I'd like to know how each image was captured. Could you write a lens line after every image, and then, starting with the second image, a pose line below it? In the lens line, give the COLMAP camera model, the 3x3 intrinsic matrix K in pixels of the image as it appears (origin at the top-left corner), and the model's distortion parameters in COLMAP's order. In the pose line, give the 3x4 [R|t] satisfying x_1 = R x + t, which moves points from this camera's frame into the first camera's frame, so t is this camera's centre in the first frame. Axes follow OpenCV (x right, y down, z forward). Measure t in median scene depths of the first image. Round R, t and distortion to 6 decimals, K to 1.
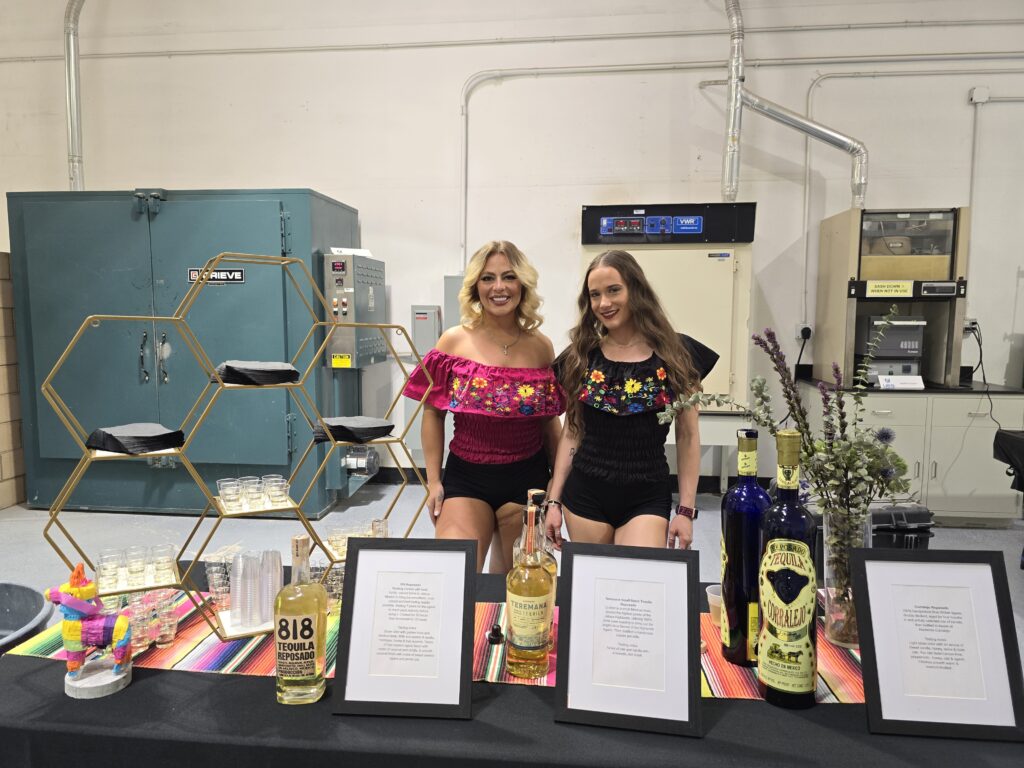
lens RADIAL K [[726.9, 0, 511.2], [0, 726.9, 365.8], [0, 0, 1]] dist [0.027550, -0.037486]
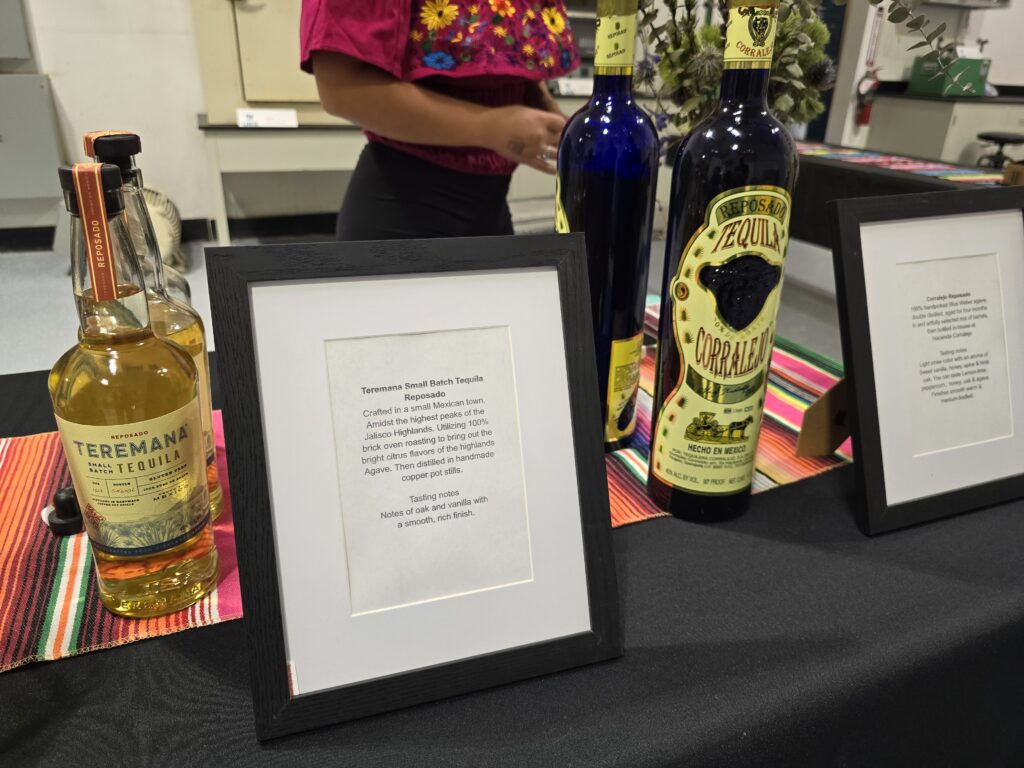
lens RADIAL K [[726.9, 0, 511.2], [0, 726.9, 365.8], [0, 0, 1]] dist [0.027550, -0.037486]
pose [[0.888063, -0.166973, 0.428328, 0.043680], [0.019374, 0.944475, 0.328012, 0.189745], [-0.459314, -0.282997, 0.841988, 0.660023]]
